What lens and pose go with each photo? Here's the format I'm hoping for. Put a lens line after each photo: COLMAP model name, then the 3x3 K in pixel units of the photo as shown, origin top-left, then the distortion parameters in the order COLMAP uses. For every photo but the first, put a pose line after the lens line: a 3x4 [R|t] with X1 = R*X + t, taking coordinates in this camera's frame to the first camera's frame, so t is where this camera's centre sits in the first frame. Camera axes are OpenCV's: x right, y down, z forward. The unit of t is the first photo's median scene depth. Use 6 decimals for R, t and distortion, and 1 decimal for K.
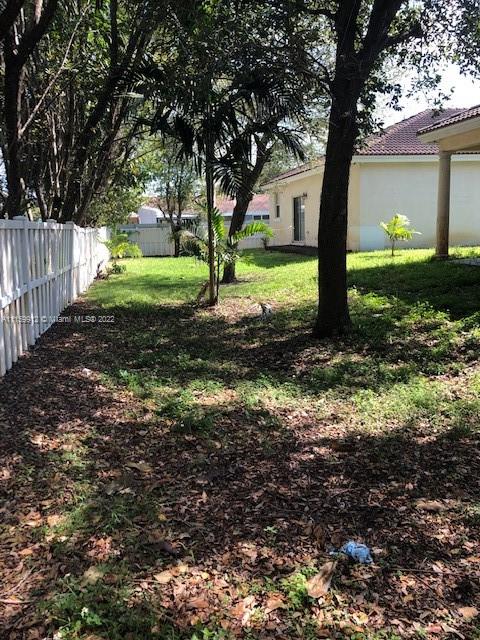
lens RADIAL K [[522.4, 0, 240.0], [0, 522.4, 320.0], [0, 0, 1]] dist [0.011601, -0.018632]
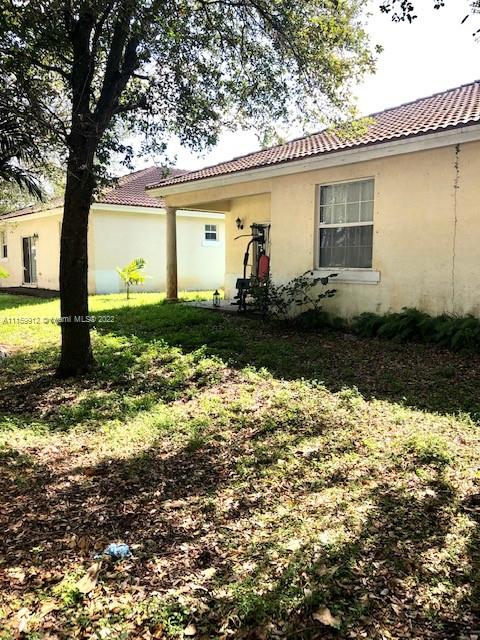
lens RADIAL K [[522.4, 0, 240.0], [0, 522.4, 320.0], [0, 0, 1]] dist [0.011601, -0.018632]
pose [[0.879201, -0.013819, 0.476251, -0.045475], [0.053010, 0.996210, -0.068956, 0.016952], [-0.473493, 0.085872, 0.876602, -0.099691]]
